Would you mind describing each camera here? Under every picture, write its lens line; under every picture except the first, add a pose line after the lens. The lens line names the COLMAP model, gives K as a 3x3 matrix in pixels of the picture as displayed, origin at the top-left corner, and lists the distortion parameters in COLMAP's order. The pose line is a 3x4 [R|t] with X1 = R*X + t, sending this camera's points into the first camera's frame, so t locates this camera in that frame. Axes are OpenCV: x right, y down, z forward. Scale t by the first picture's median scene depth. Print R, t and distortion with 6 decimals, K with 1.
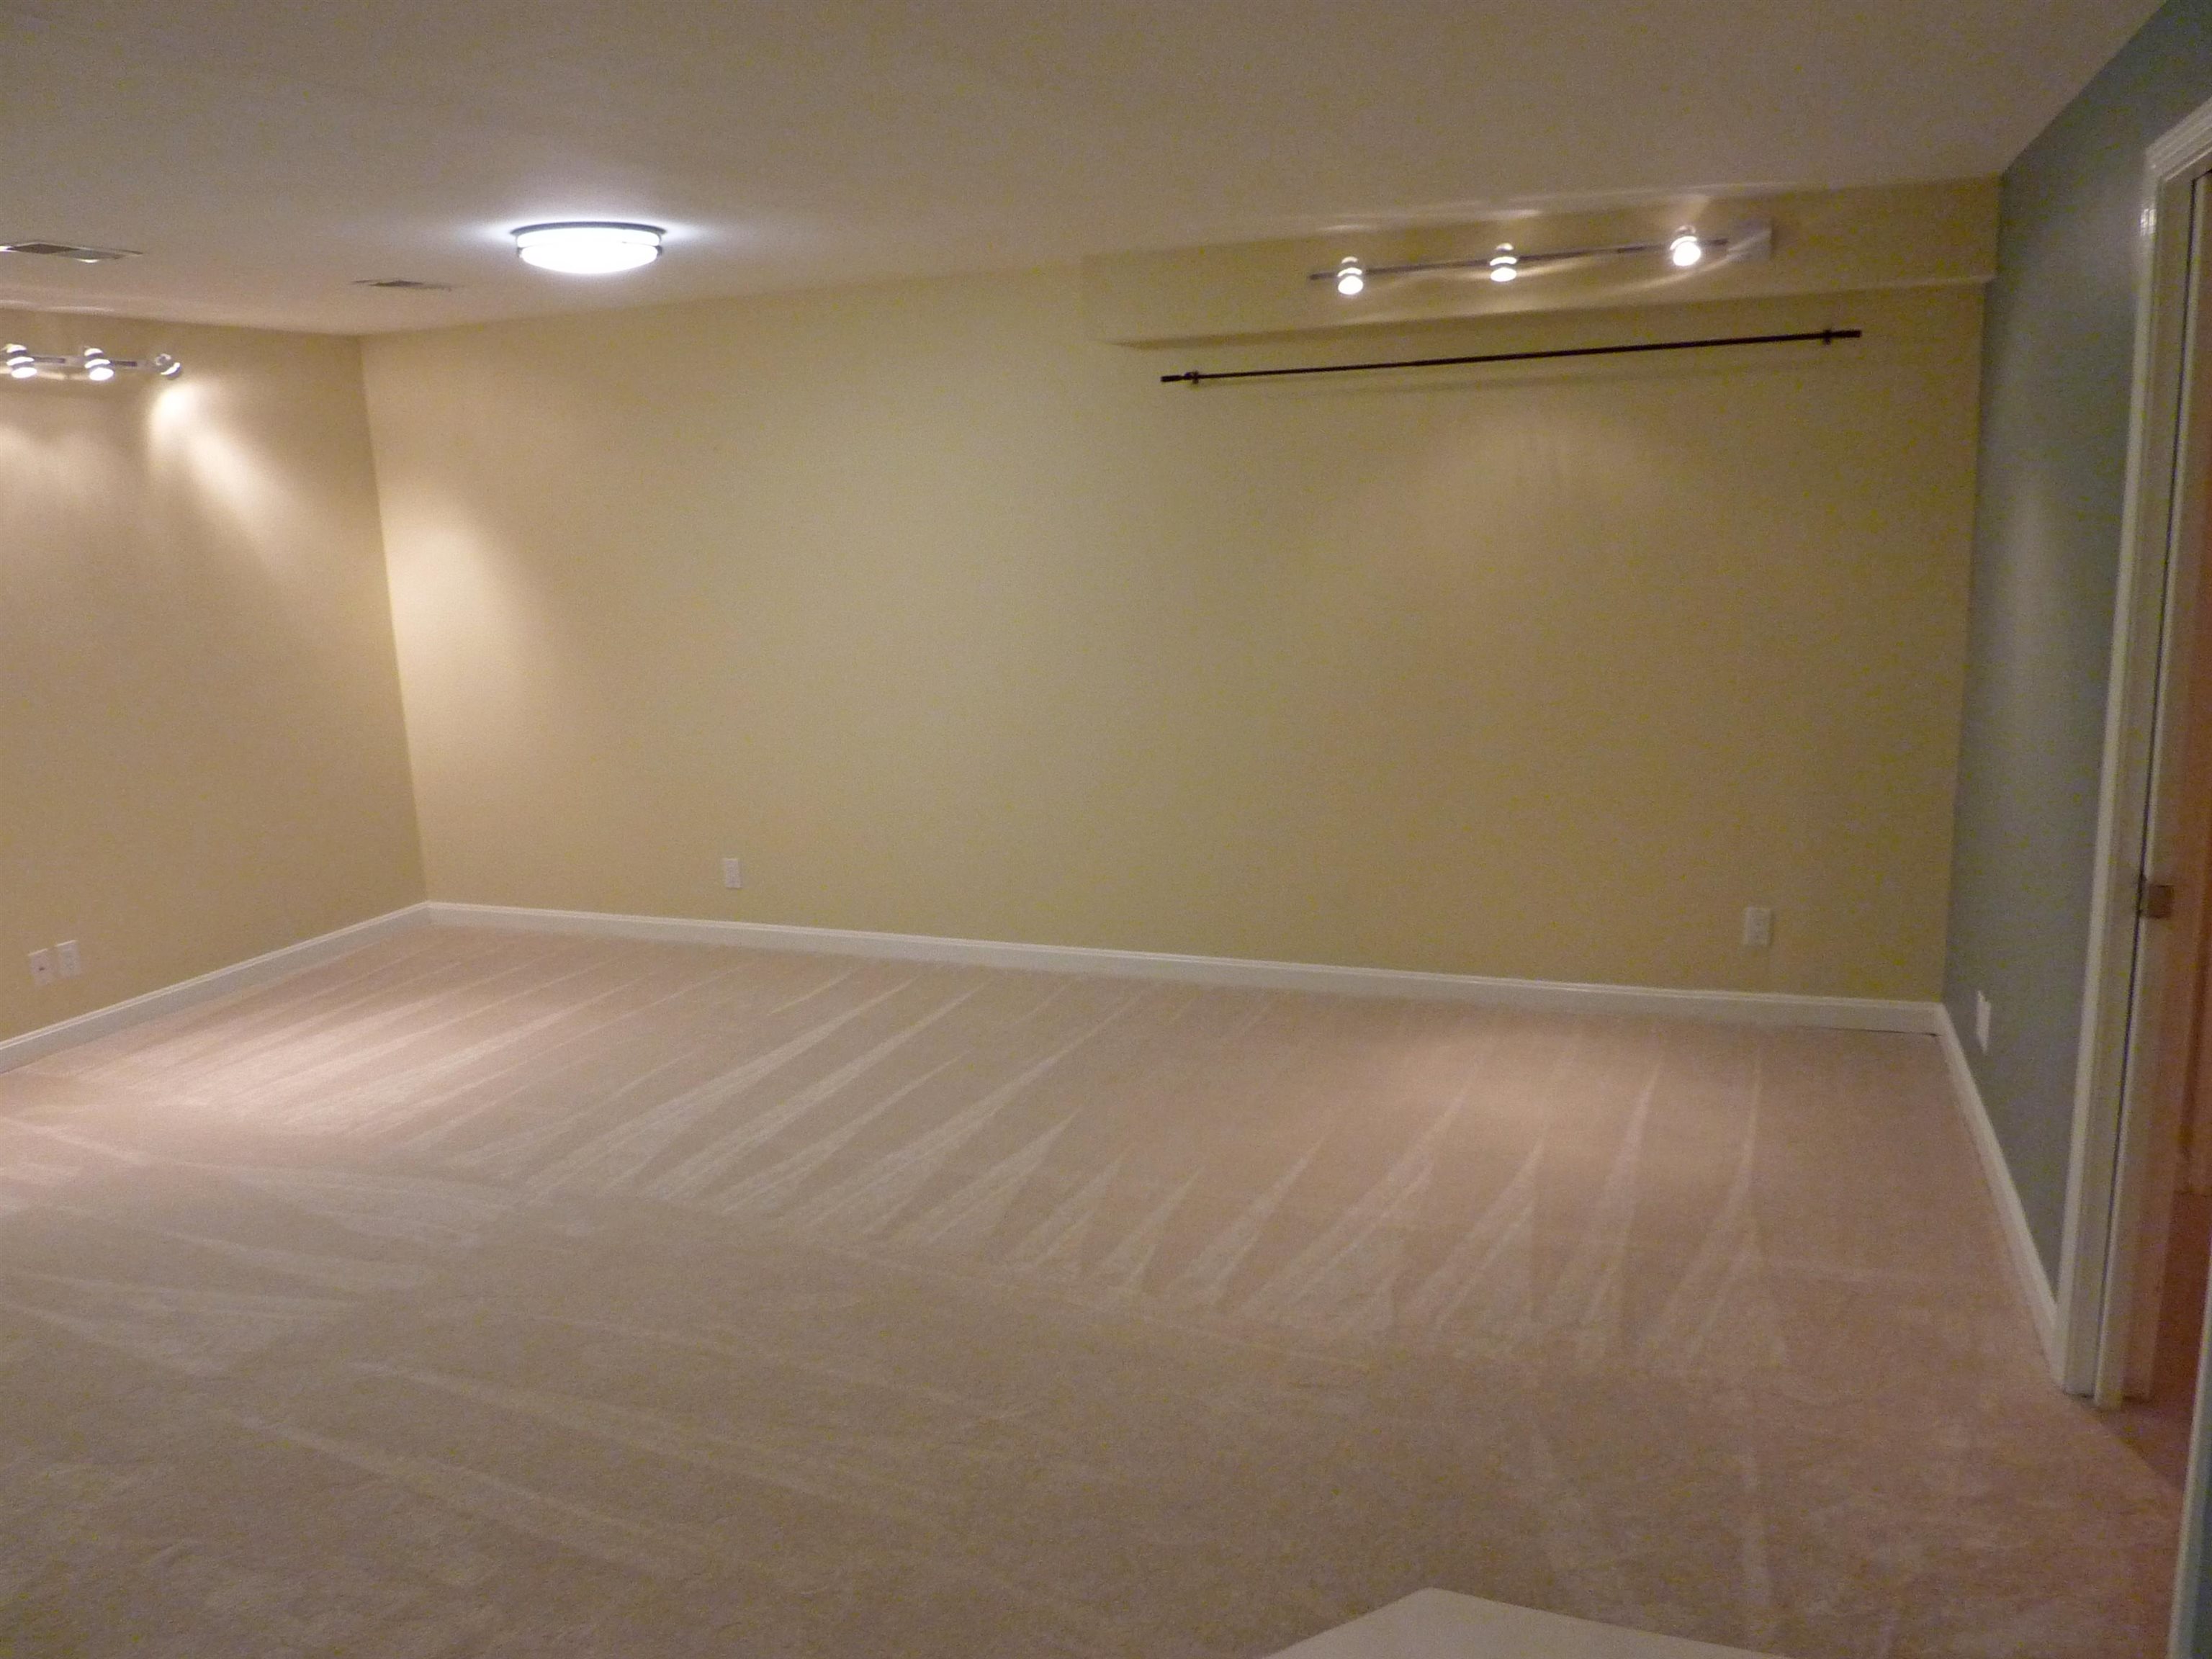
lens RADIAL K [[1628.8, 0, 1098.5], [0, 1628.8, 828.9], [0, 0, 1]] dist [-0.000141, -0.059908]
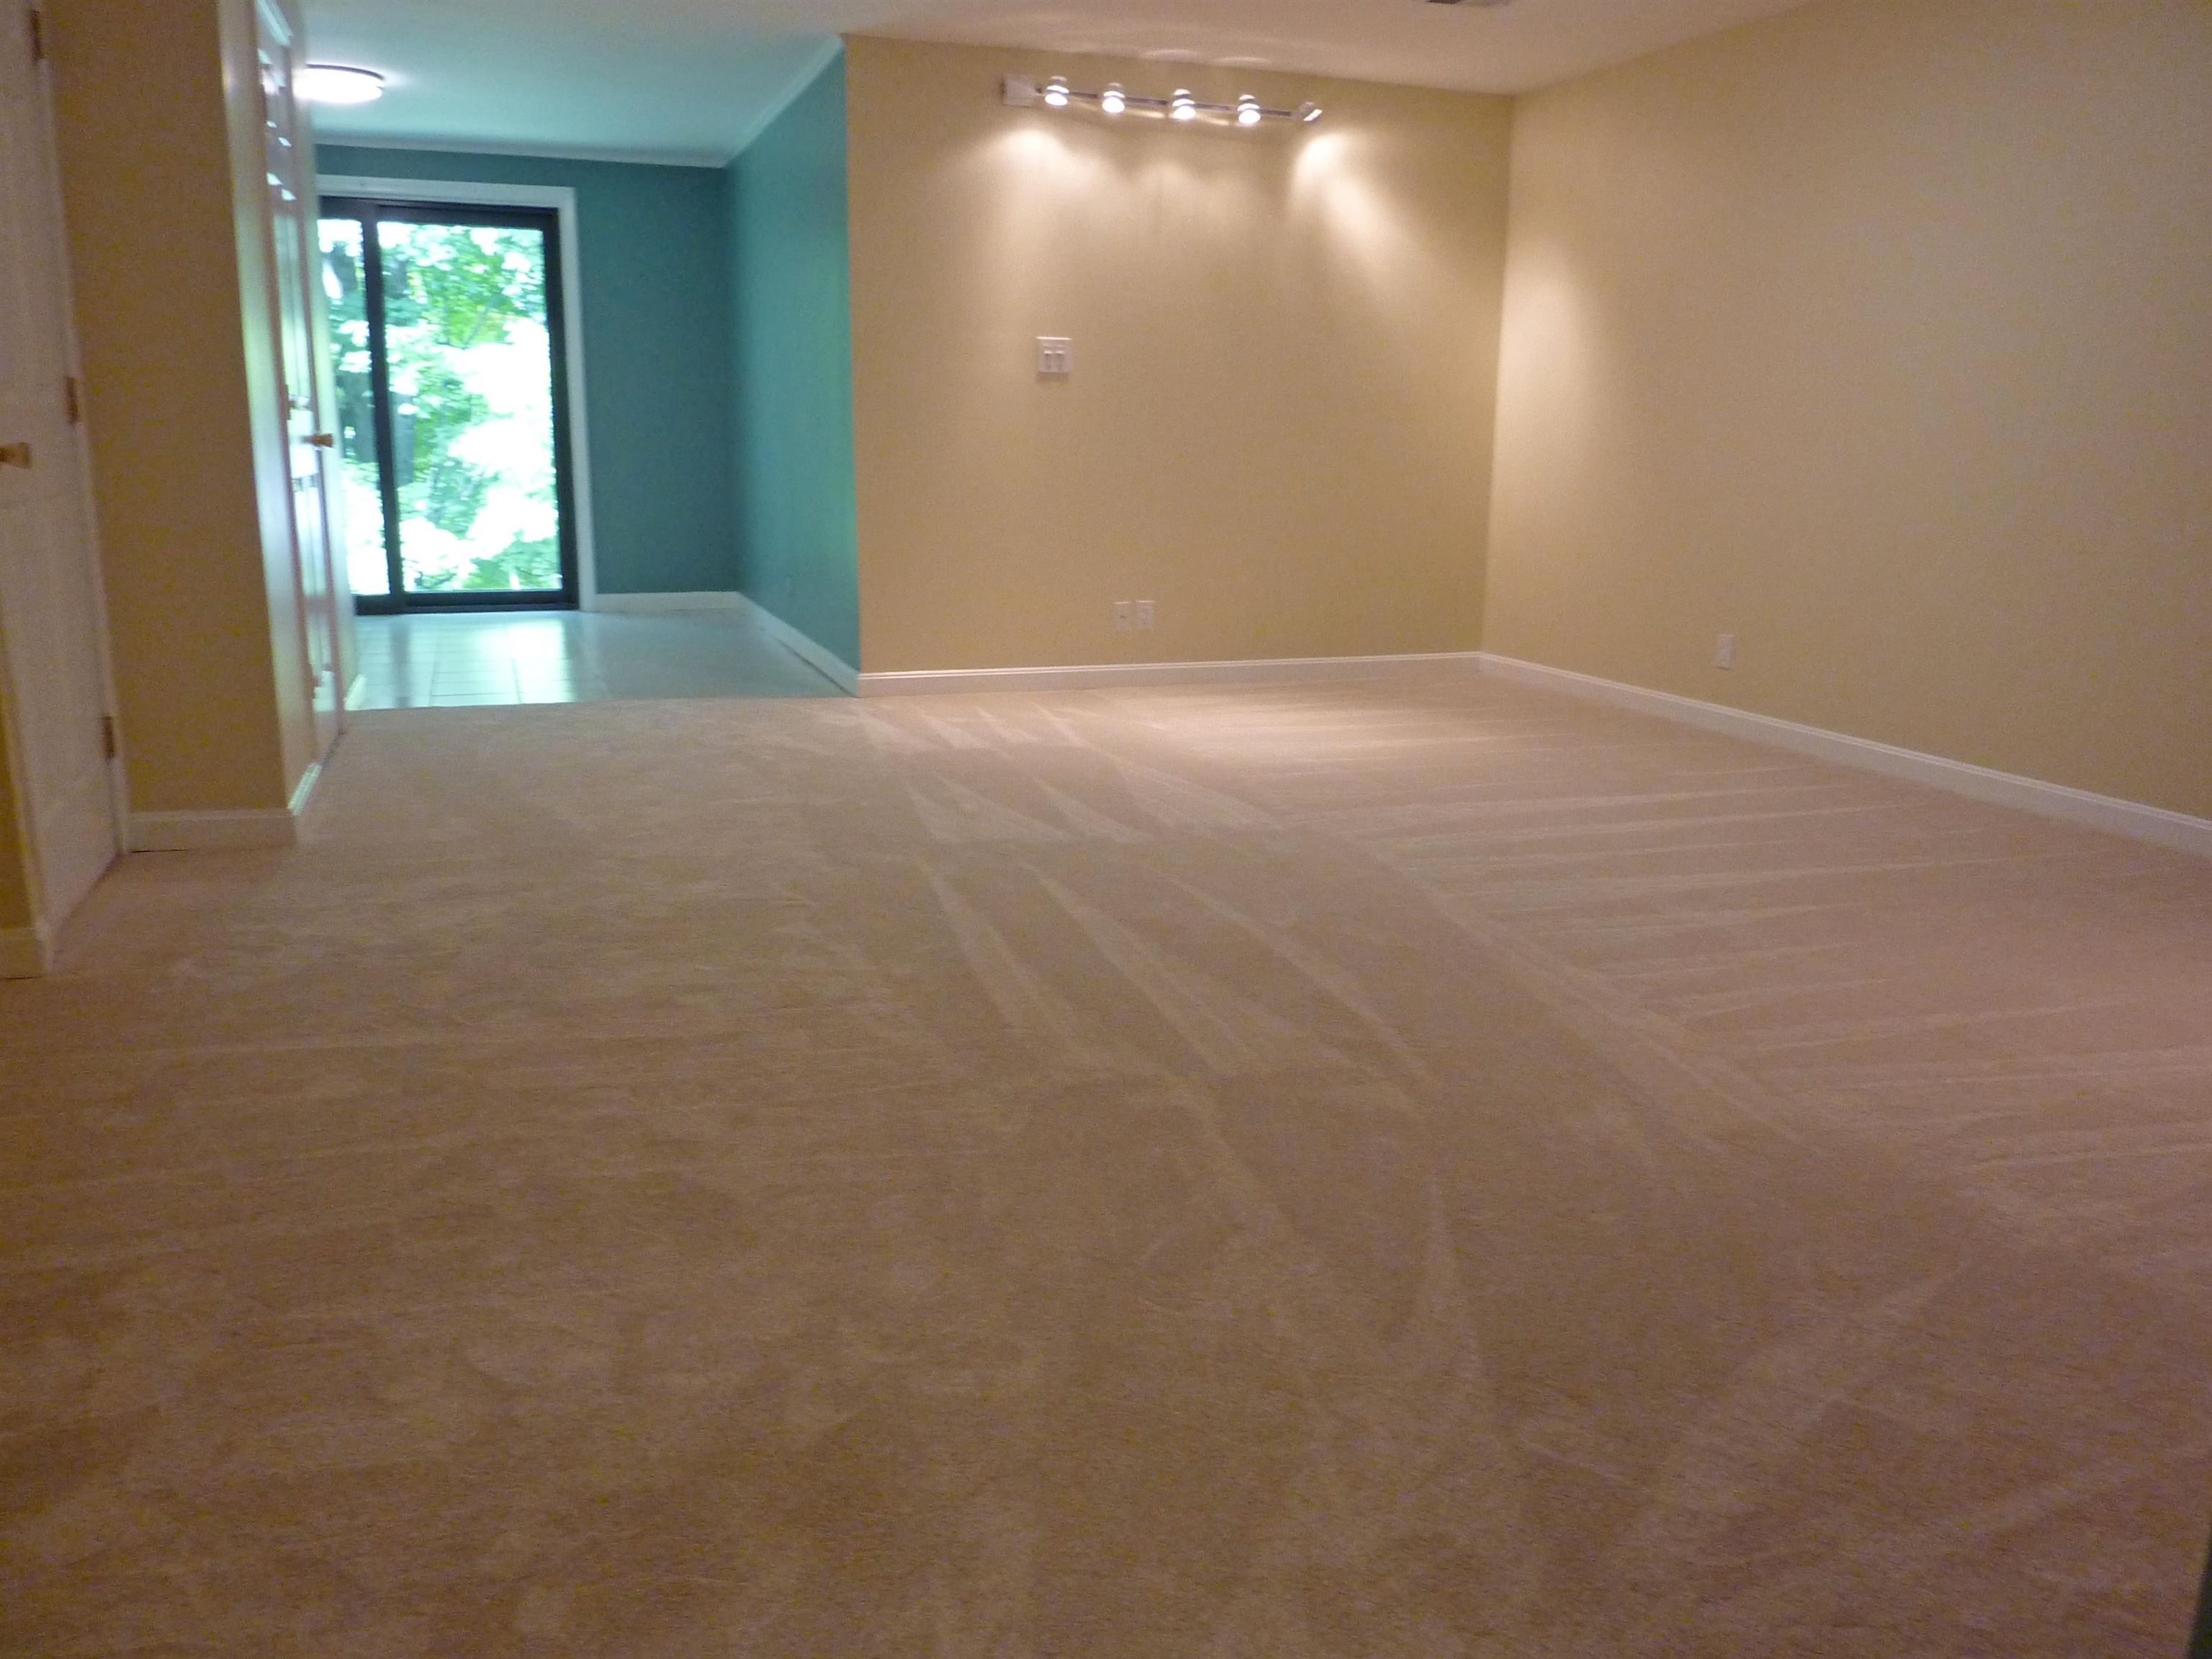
lens RADIAL K [[1628.8, 0, 1098.5], [0, 1628.8, 828.9], [0, 0, 1]] dist [-0.000141, -0.059908]
pose [[0.660554, 0.223394, -0.716773, 0.267144], [-0.189598, 0.973397, 0.128648, 0.088391], [0.726444, 0.050919, 0.685337, 0.135874]]
